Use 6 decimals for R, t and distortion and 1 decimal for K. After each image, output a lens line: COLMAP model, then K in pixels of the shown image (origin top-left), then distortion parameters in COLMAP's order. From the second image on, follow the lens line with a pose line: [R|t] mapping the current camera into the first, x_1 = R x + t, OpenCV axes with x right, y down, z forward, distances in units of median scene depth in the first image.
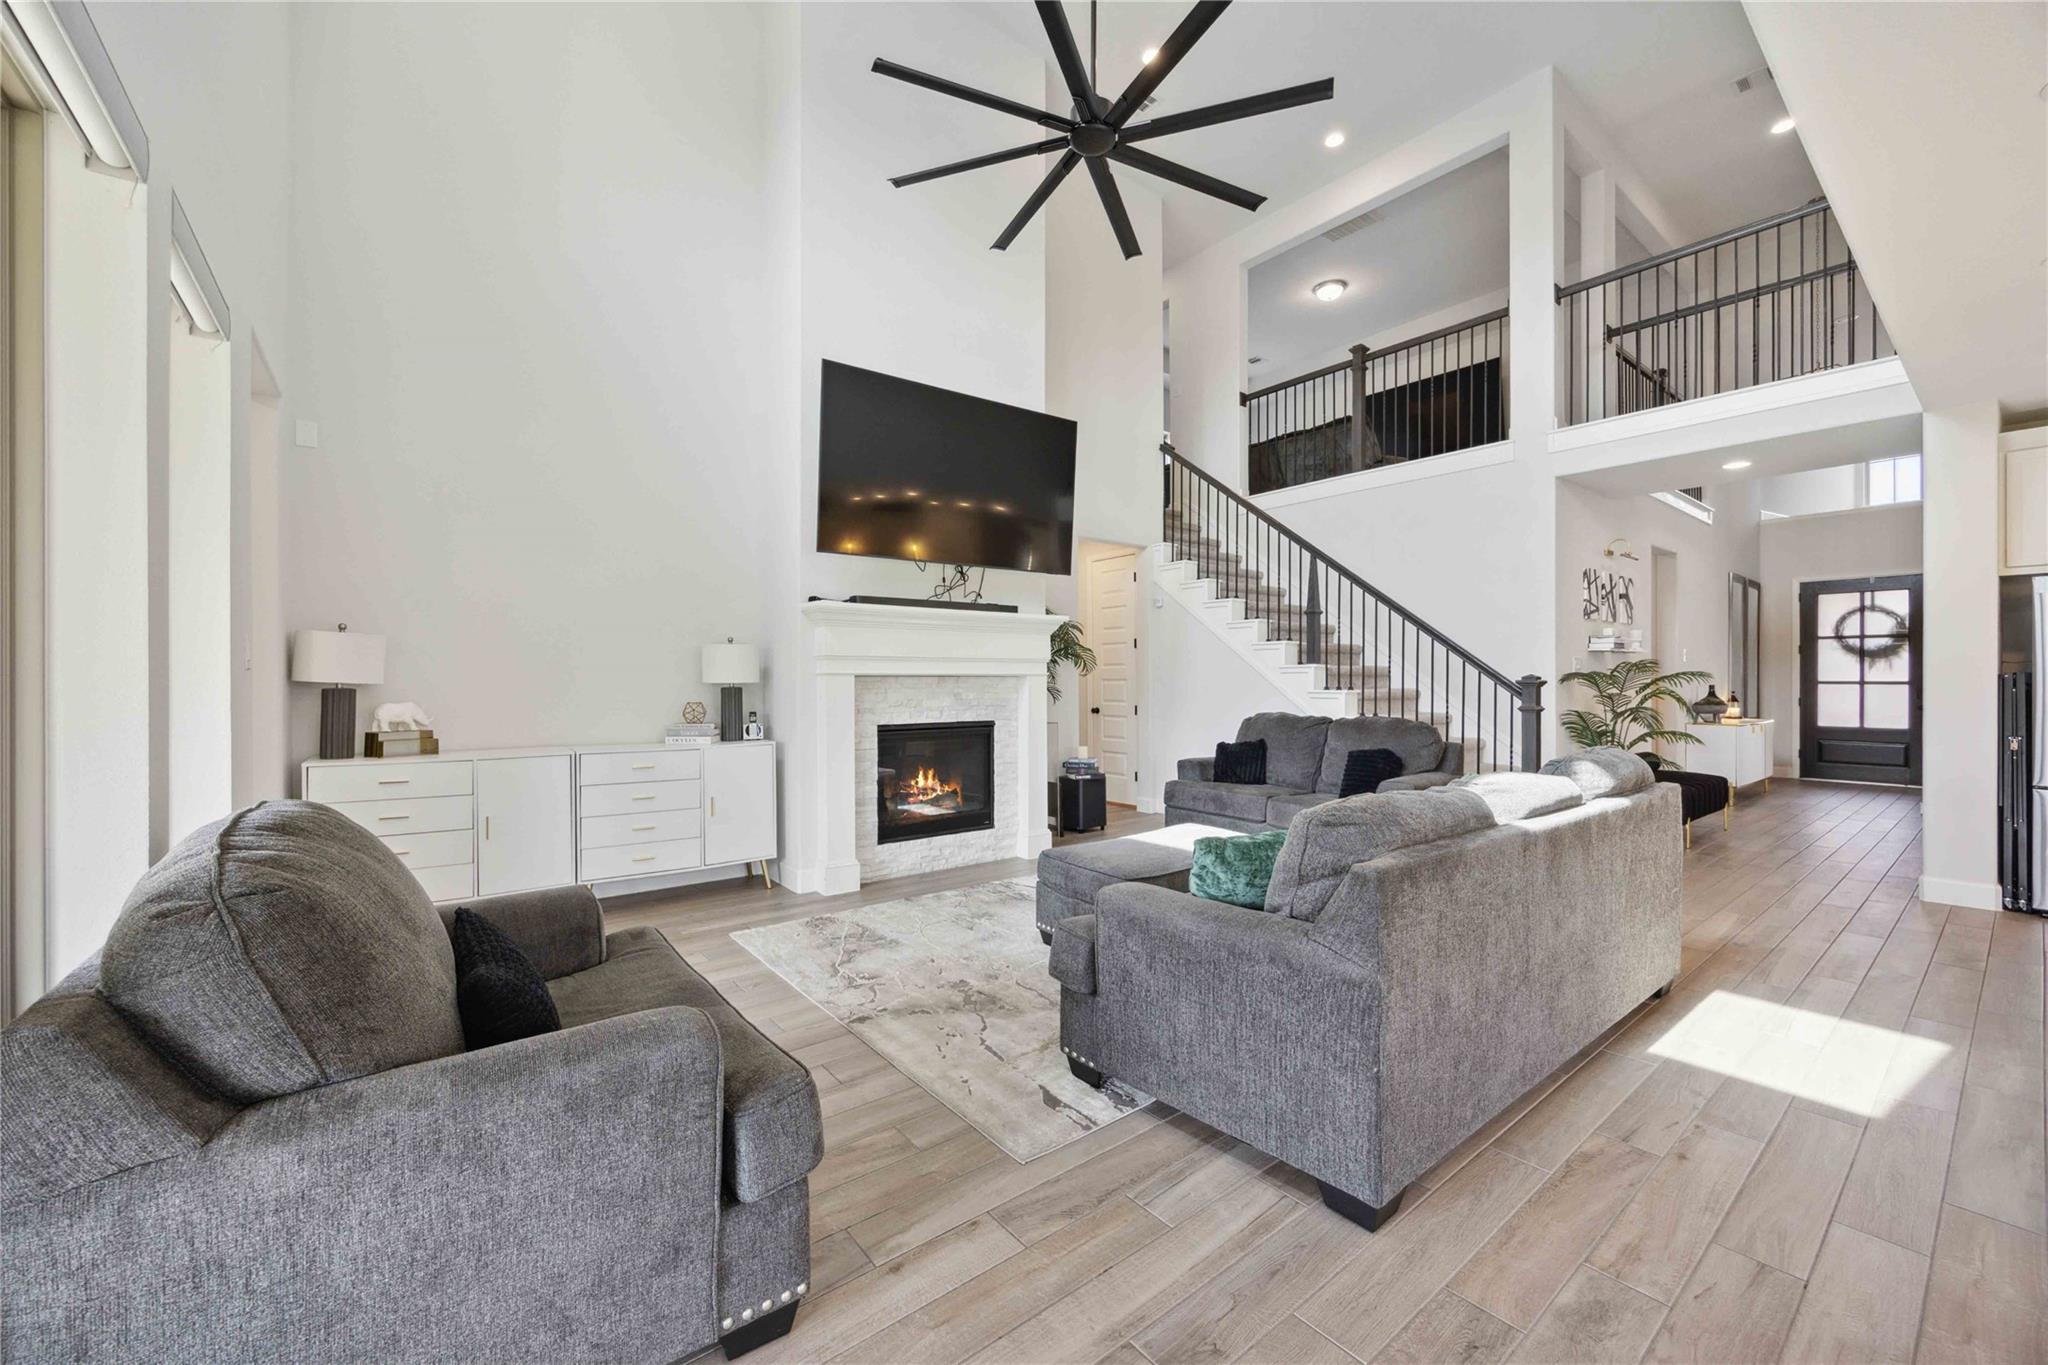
lens RADIAL K [[793.3, 0, 1030.7], [0, 793.3, 681.4], [0, 0, 1]] dist [0.002070, -0.000722]
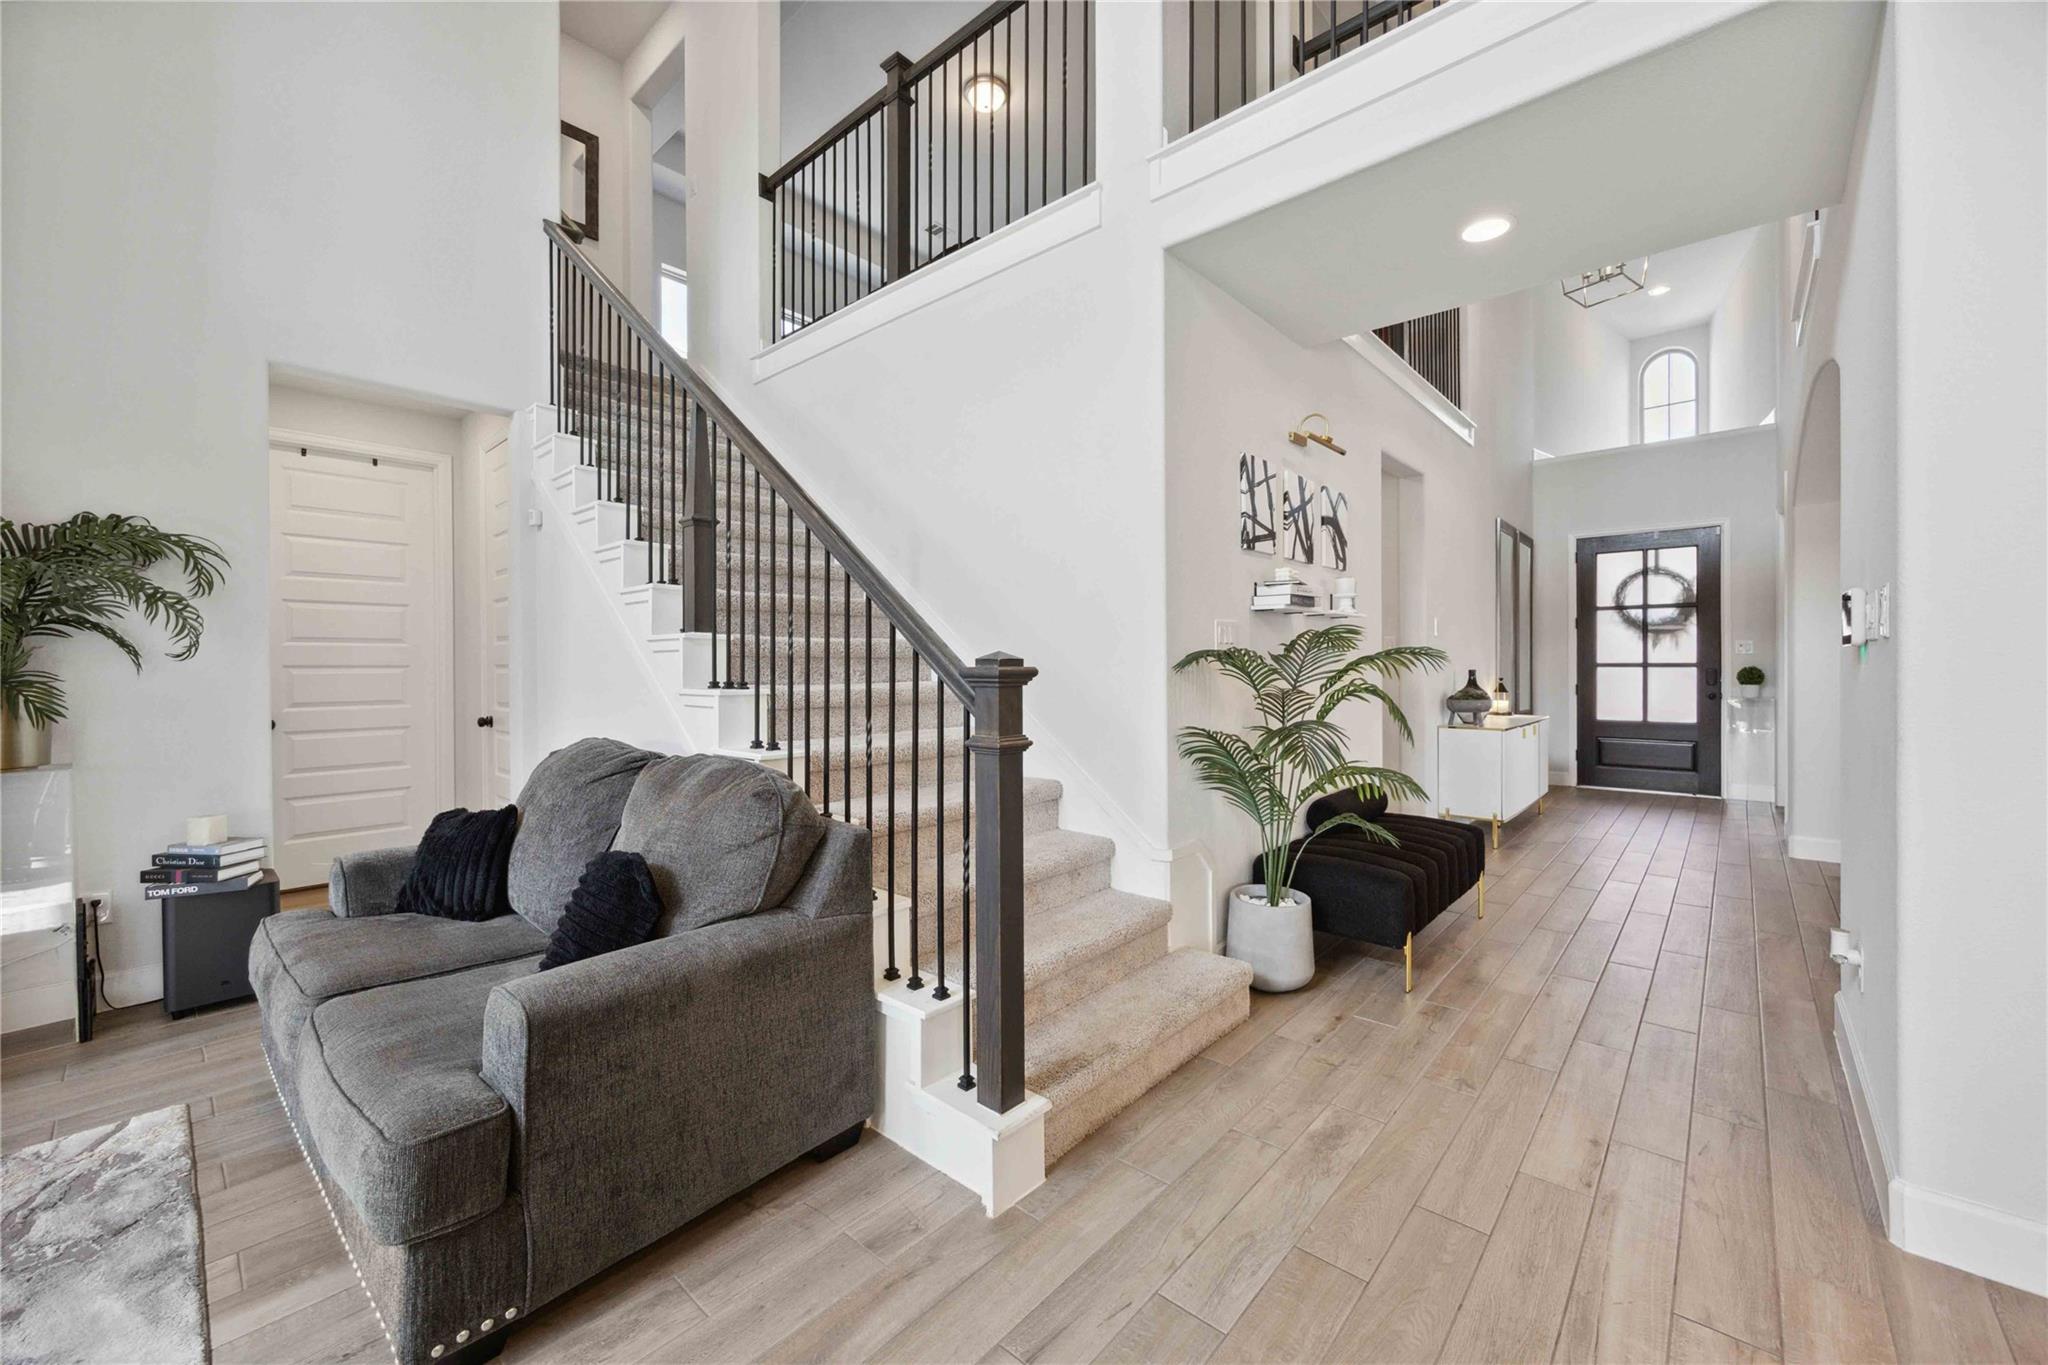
lens RADIAL K [[793.3, 0, 1031.2], [0, 793.3, 666.2], [0, 0, 1]] dist [0.002070, -0.000722]
pose [[0.984193, -0.004942, 0.177032, 0.313450], [0.004676, 0.999987, 0.001921, -0.001452], [-0.177039, -0.001063, 0.984203, 0.339527]]
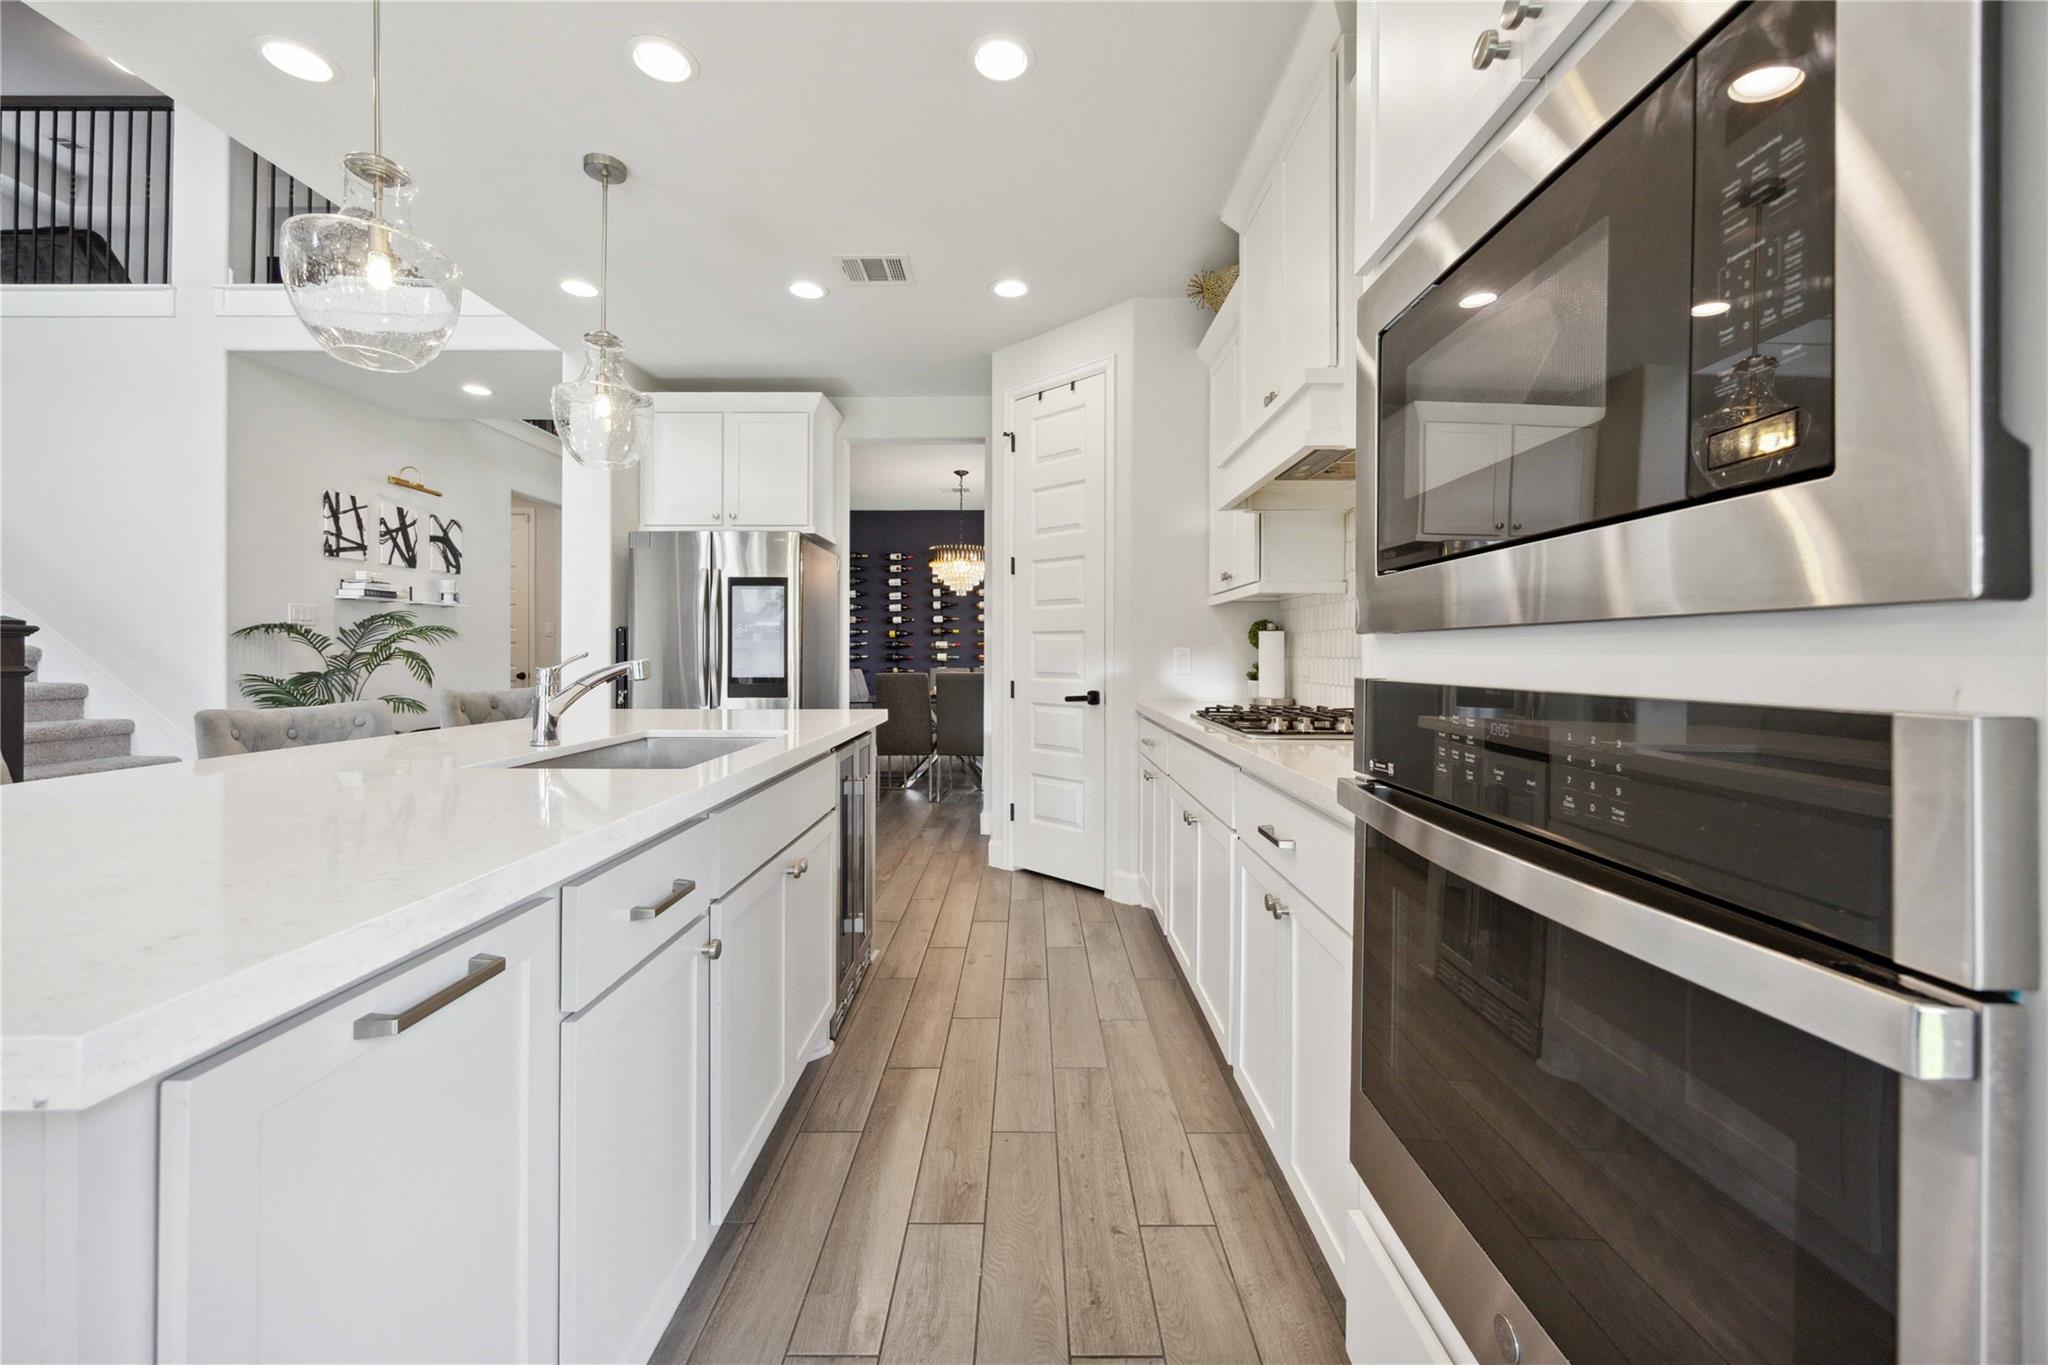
lens RADIAL K [[793.3, 0, 1006.6], [0, 793.3, 655.5], [0, 0, 1]] dist [0.002070, -0.000722]
pose [[0.628698, 0.002346, 0.777646, 0.346969], [-0.003377, 0.999994, -0.000287, 0.010746], [-0.777642, -0.002445, 0.628703, -0.000208]]
